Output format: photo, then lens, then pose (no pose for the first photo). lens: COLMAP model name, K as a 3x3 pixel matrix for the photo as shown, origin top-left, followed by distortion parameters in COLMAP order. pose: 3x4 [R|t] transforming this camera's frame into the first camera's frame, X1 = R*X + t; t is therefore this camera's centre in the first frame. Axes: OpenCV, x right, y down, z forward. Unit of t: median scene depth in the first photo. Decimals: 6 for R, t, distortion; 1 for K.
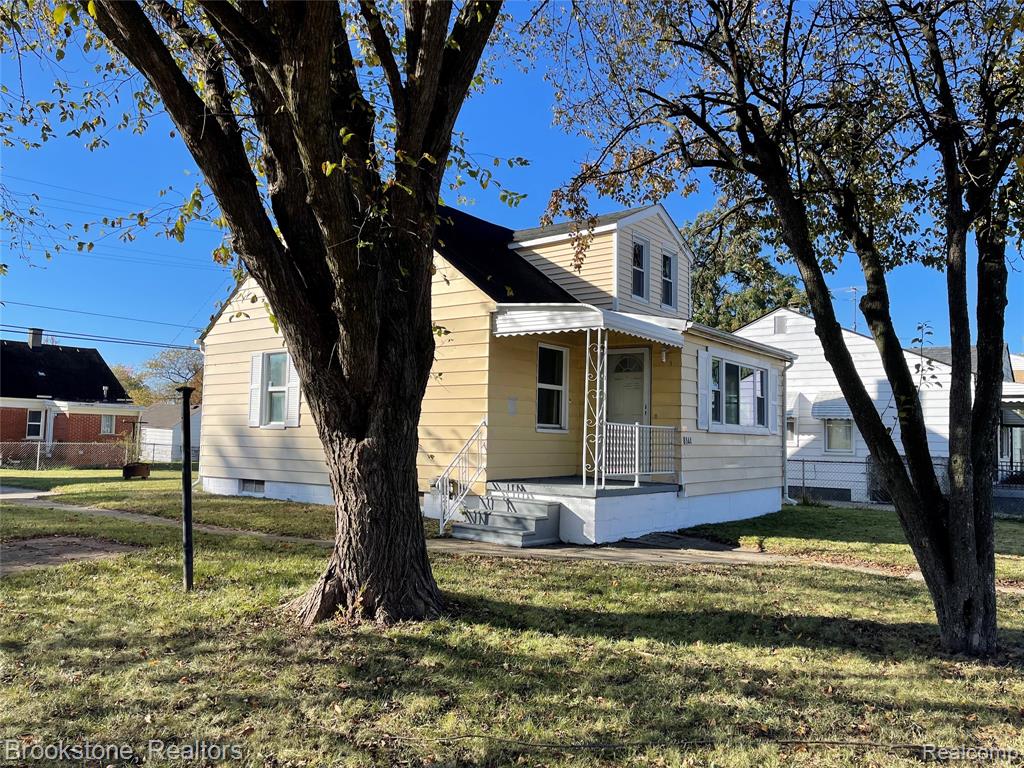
lens RADIAL K [[755.2, 0, 512.0], [0, 755.2, 384.0], [0, 0, 1]] dist [0.038584, 0.000058]
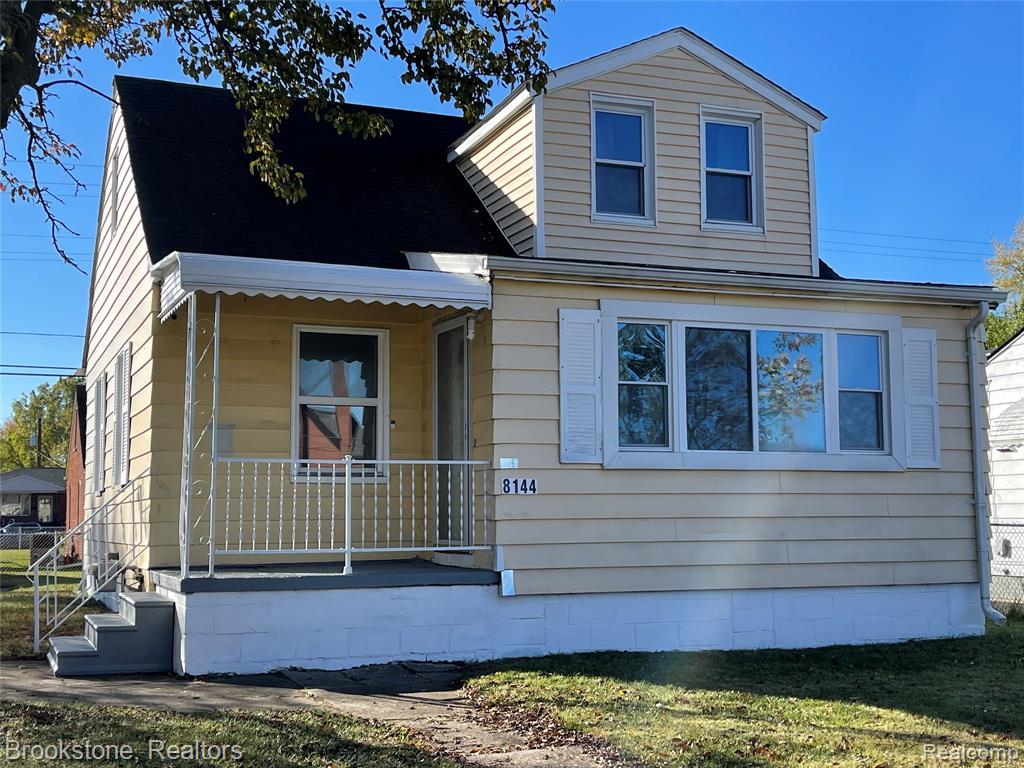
lens RADIAL K [[1308.6, 0, 512.0], [0, 1308.6, 384.0], [0, 0, 1]] dist [0.122447, -0.030315]
pose [[0.841379, -0.078328, -0.534739, 0.690087], [0.066375, 0.996927, -0.041593, 0.040605], [0.536354, -0.000498, 0.843993, 0.233315]]
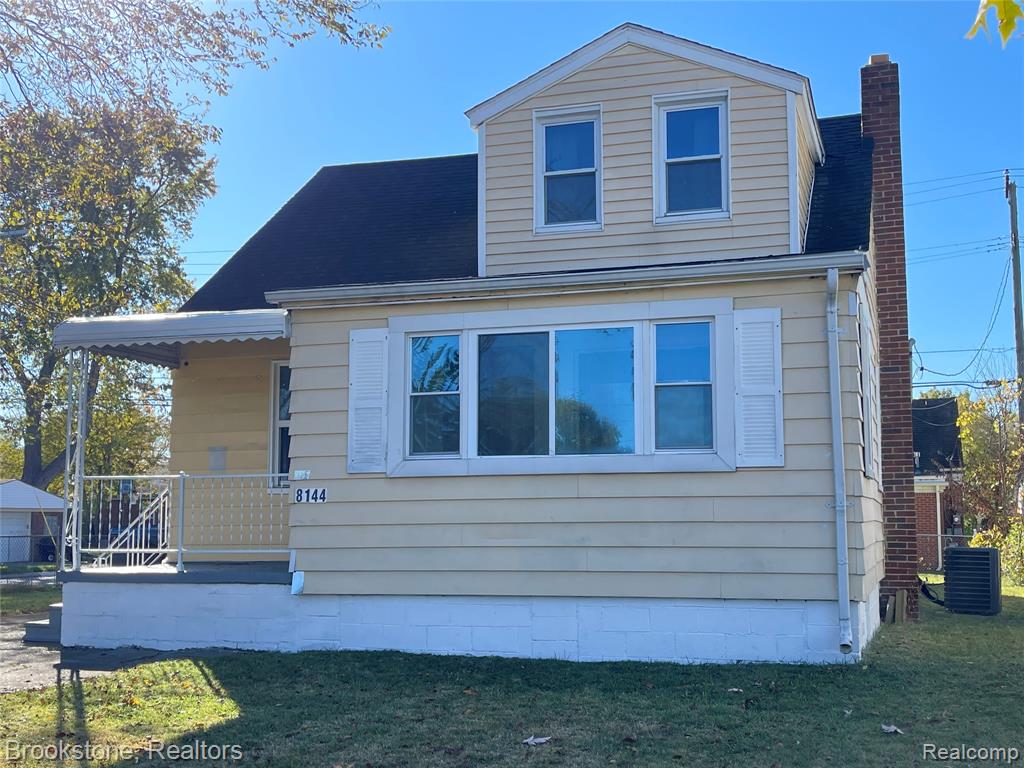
lens RADIAL K [[1192.6, 0, 512.0], [0, 1192.6, 384.0], [0, 0, 1]] dist [0.102628, -0.049487]
pose [[0.330226, -0.129435, -0.934985, 1.100812], [0.087747, 0.990473, -0.106126, 0.097341], [0.939815, -0.046997, 0.338437, 0.812504]]
